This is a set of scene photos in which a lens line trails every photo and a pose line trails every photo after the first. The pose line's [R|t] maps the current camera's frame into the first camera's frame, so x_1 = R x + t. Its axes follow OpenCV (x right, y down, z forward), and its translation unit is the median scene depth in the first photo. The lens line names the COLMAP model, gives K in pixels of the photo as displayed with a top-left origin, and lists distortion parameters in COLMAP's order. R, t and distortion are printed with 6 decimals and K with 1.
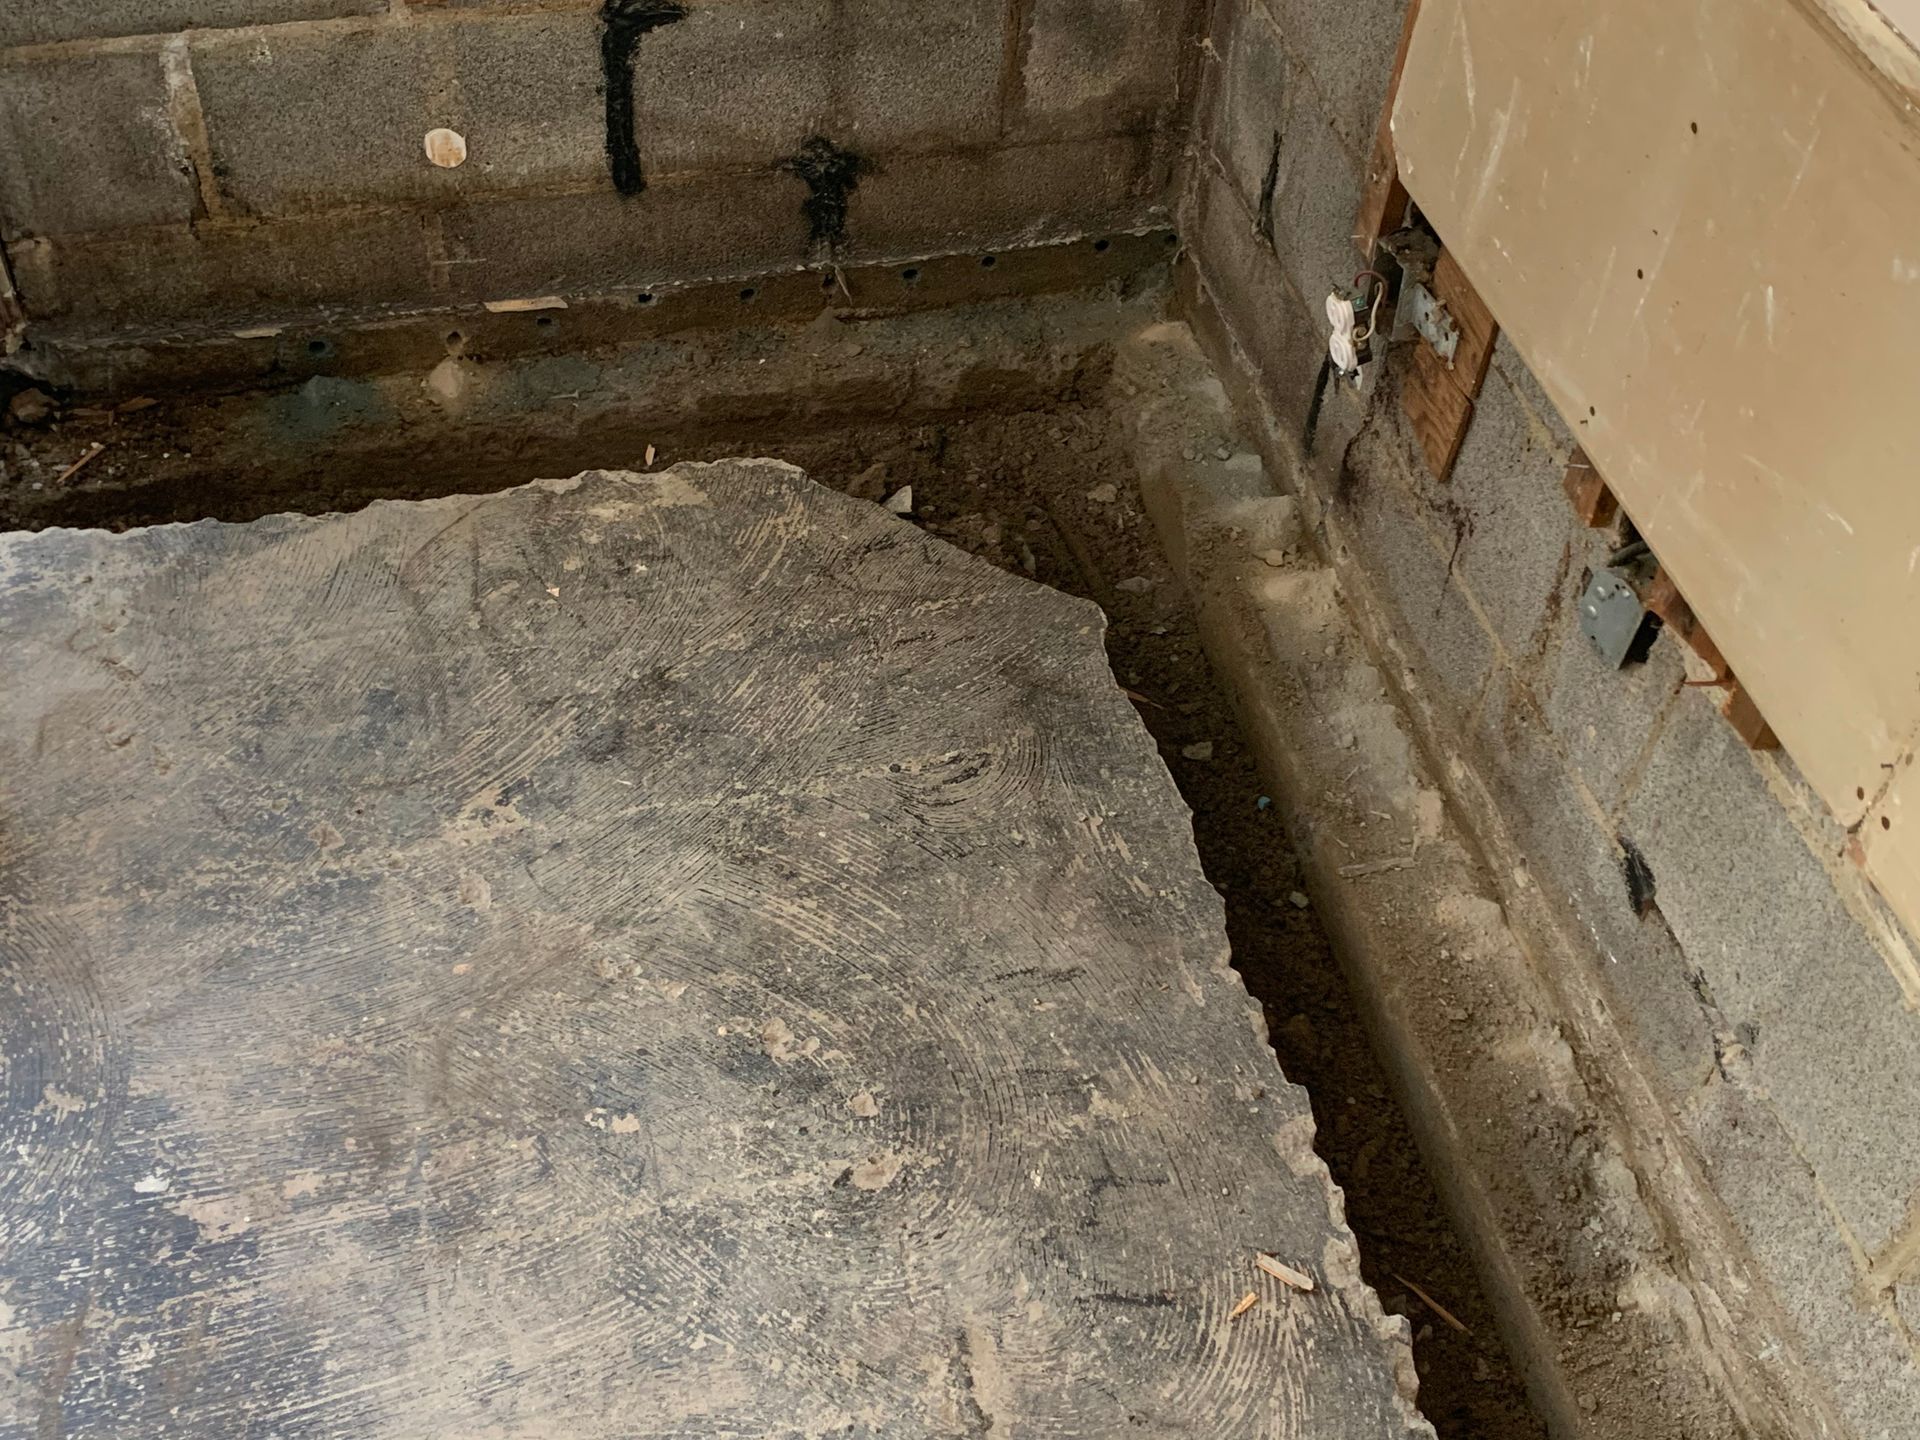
lens RADIAL K [[2182.4, 0, 948.2], [0, 2182.4, 707.0], [0, 0, 1]] dist [0.164621, -0.485926]
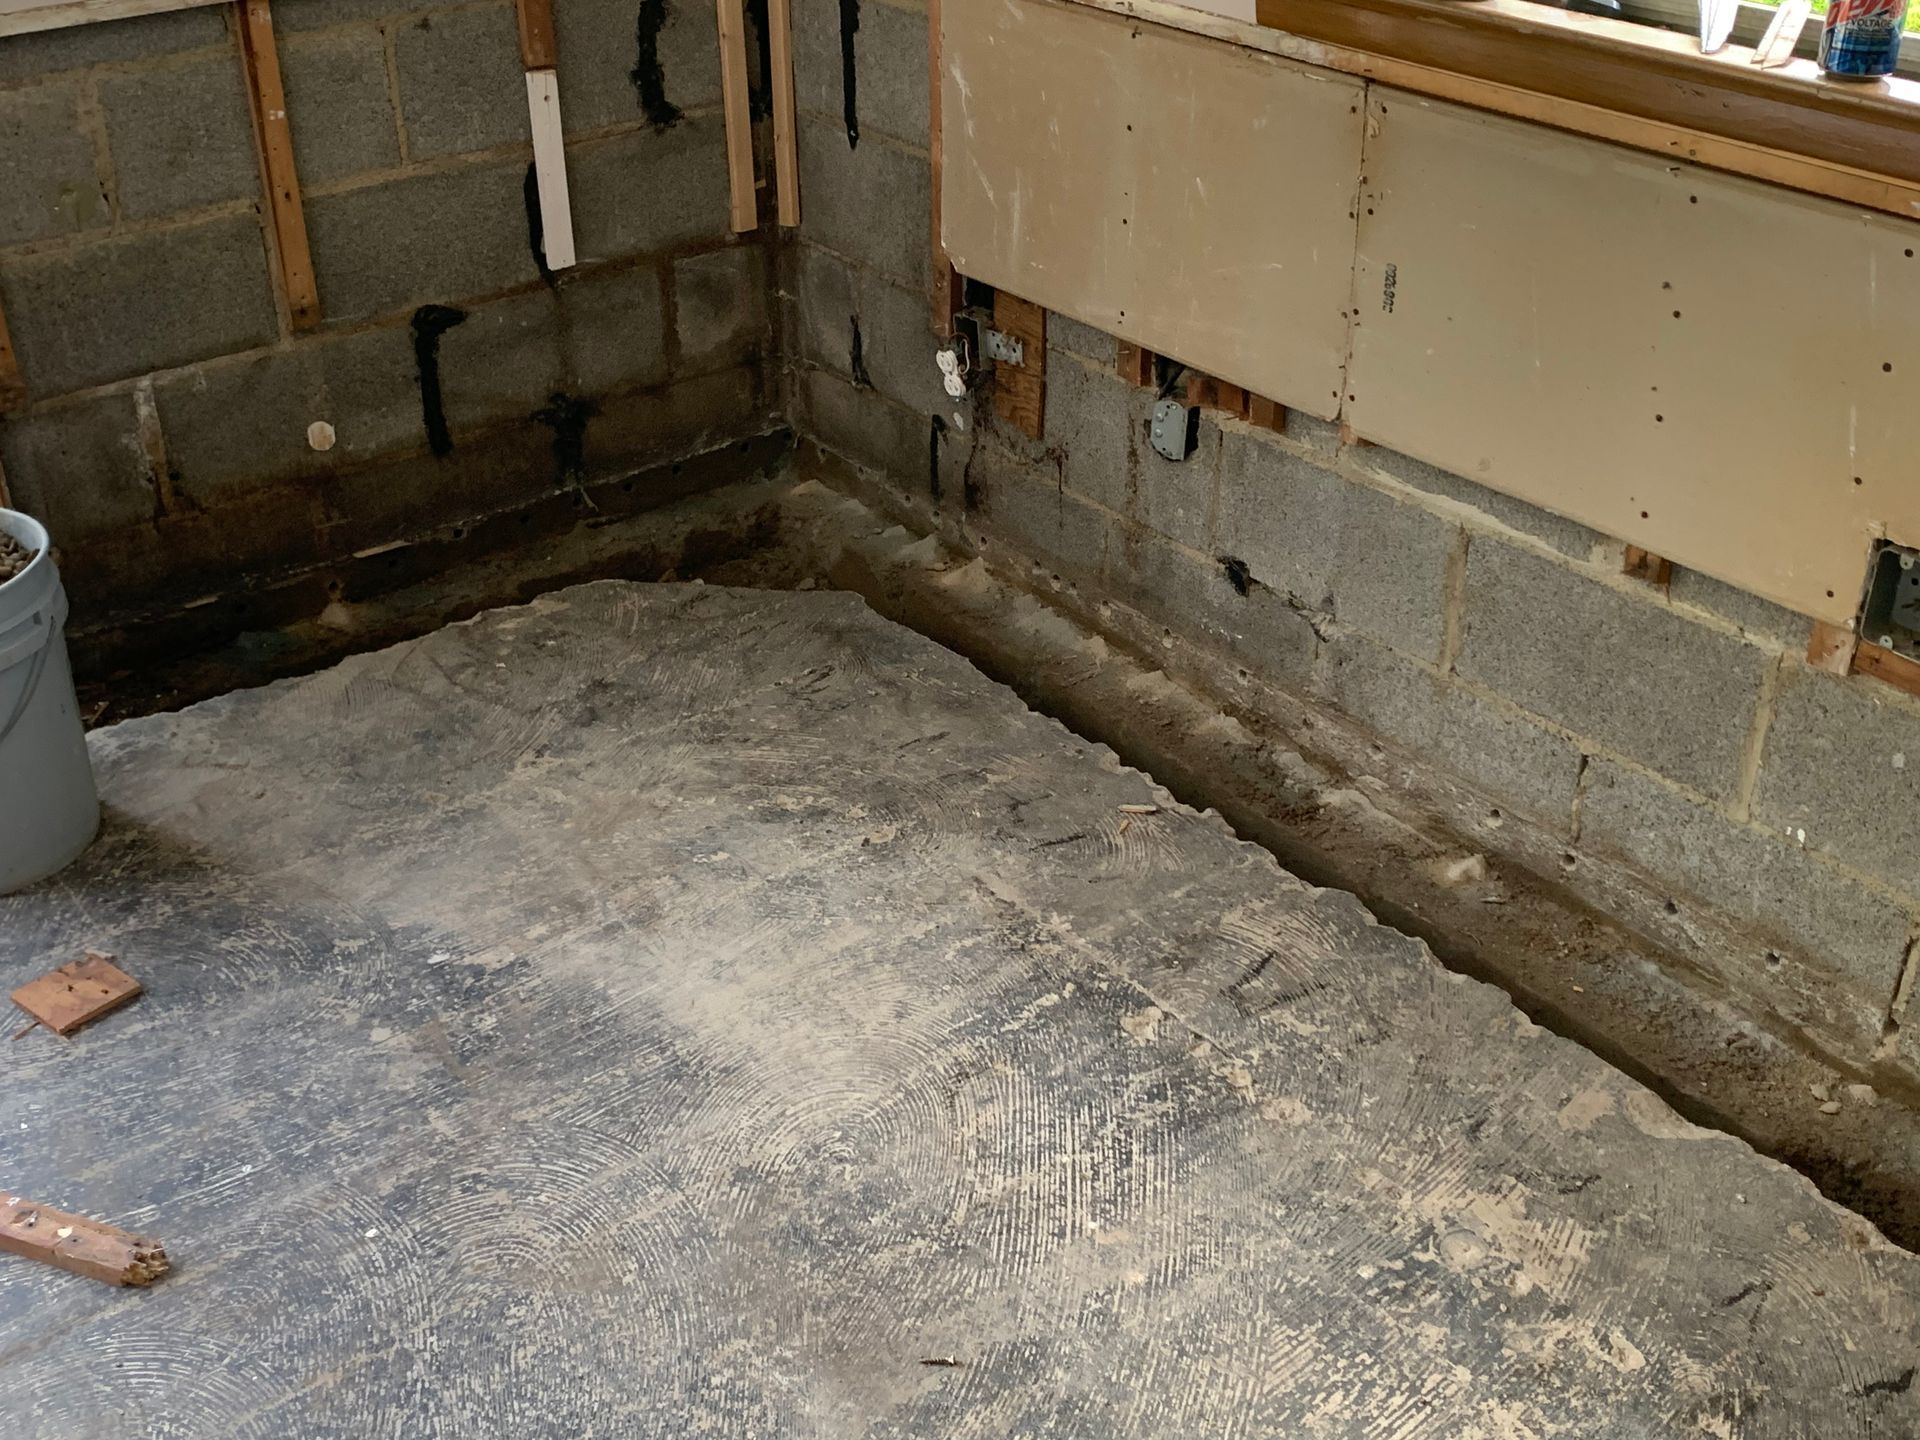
lens RADIAL K [[2182.4, 0, 948.2], [0, 2182.4, 707.0], [0, 0, 1]] dist [0.164621, -0.485926]
pose [[0.918675, -0.253381, 0.303041, -0.348510], [0.330927, 0.912580, -0.240179, 0.410309], [-0.215692, 0.320931, 0.922215, -0.382737]]
